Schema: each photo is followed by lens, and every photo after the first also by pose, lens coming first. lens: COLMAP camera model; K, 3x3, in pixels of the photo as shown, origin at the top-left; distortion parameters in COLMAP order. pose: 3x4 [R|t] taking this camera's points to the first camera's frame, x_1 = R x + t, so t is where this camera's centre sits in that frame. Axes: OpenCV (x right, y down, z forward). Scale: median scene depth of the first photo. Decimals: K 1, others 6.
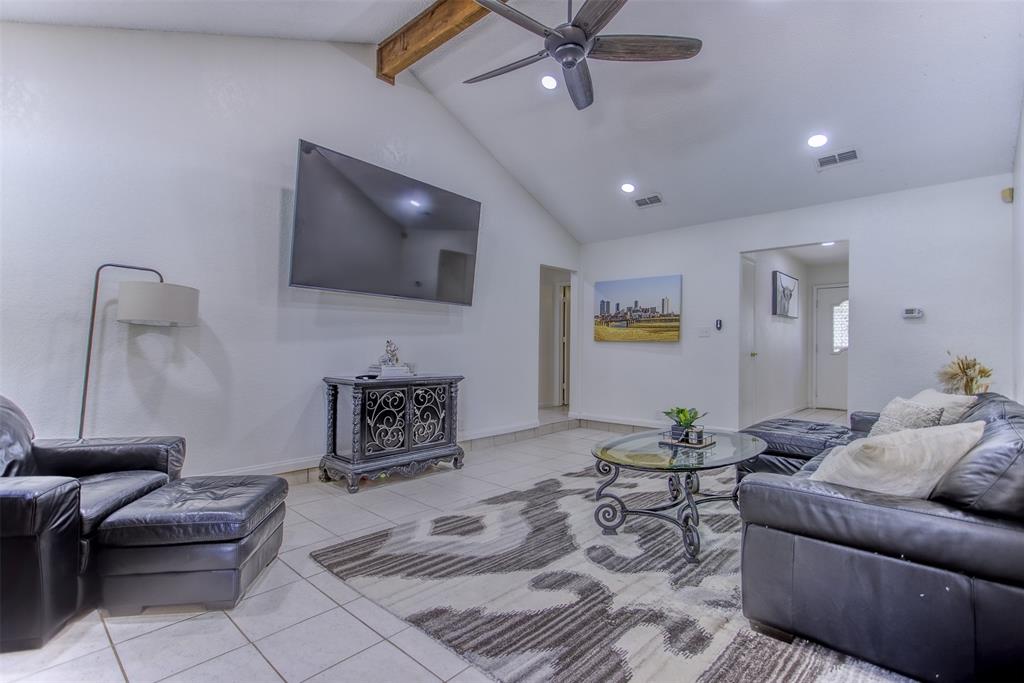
lens RADIAL K [[479.5, 0, 515.6], [0, 479.5, 341.4], [0, 0, 1]] dist [0.002626, 0.001615]
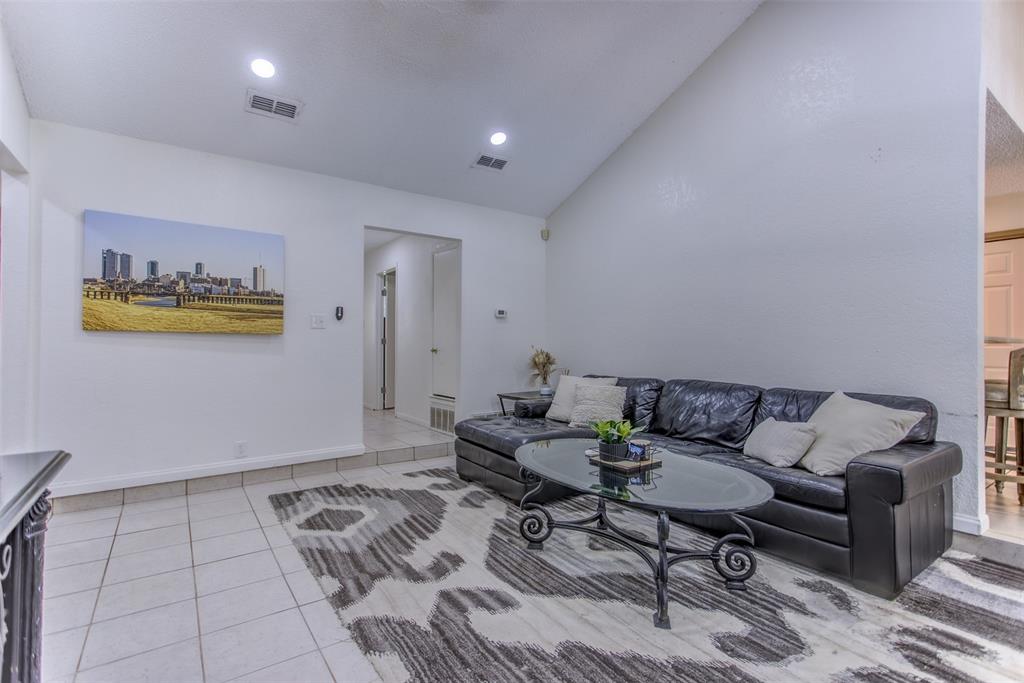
lens RADIAL K [[479.5, 0, 513.7], [0, 479.5, 341.0], [0, 0, 1]] dist [0.002626, 0.001615]
pose [[0.205528, -0.002526, 0.978648, -0.252128], [-0.013644, 0.999892, 0.005446, 0.001554], [-0.978556, -0.014472, 0.205472, 0.531257]]
